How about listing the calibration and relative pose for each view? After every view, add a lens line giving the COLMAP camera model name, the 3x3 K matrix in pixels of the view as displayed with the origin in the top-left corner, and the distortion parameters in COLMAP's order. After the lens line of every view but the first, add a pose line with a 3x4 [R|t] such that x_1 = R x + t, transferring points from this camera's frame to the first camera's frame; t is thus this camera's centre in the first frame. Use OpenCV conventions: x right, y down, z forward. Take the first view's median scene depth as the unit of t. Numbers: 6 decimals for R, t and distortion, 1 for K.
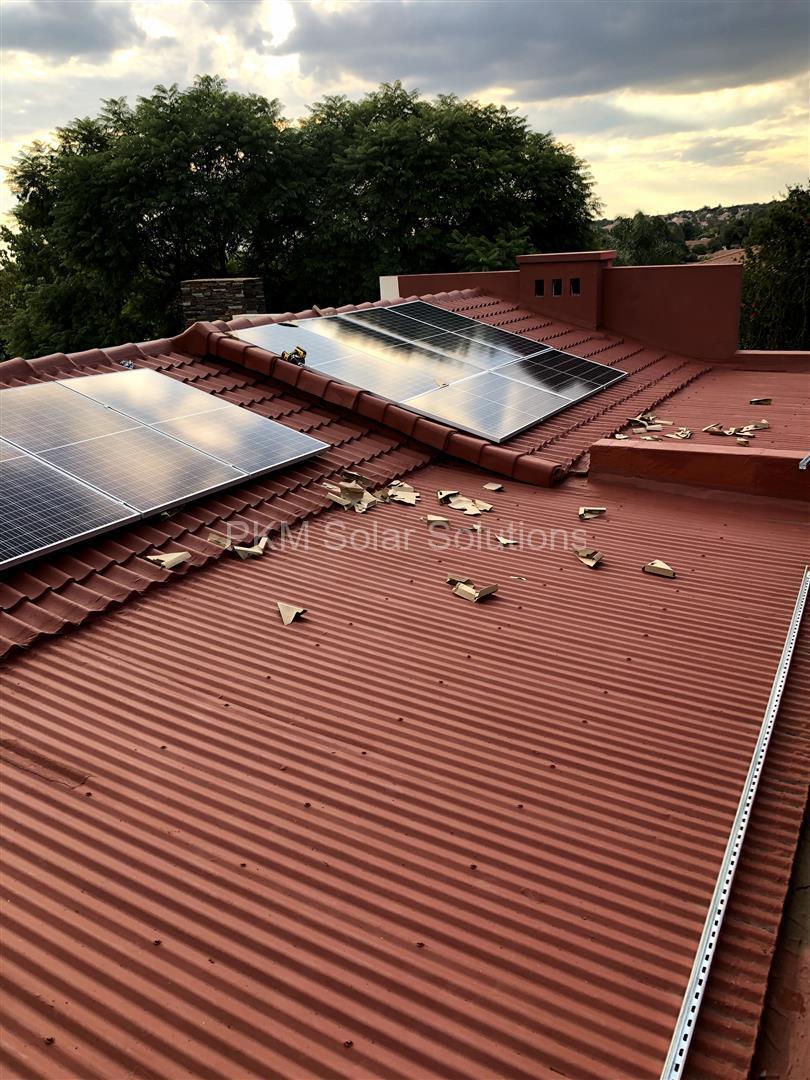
lens RADIAL K [[885.8, 0, 404.4], [0, 885.8, 539.8], [0, 0, 1]] dist [0.032858, -0.023310]
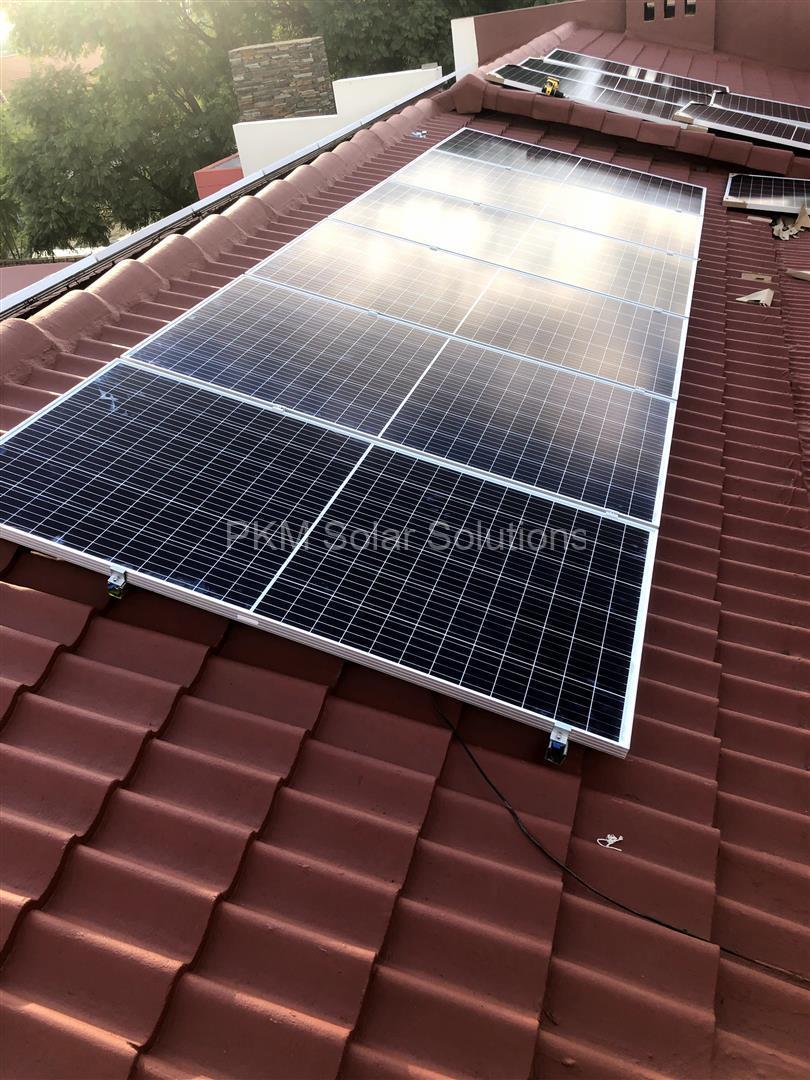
lens RADIAL K [[885.8, 0, 405.6], [0, 885.8, 544.7], [0, 0, 1]] dist [0.032858, -0.023310]
pose [[0.971929, -0.190084, 0.138645, -0.302577], [0.153915, 0.959396, 0.236367, -0.003638], [-0.177945, -0.208392, 0.961722, 0.014890]]
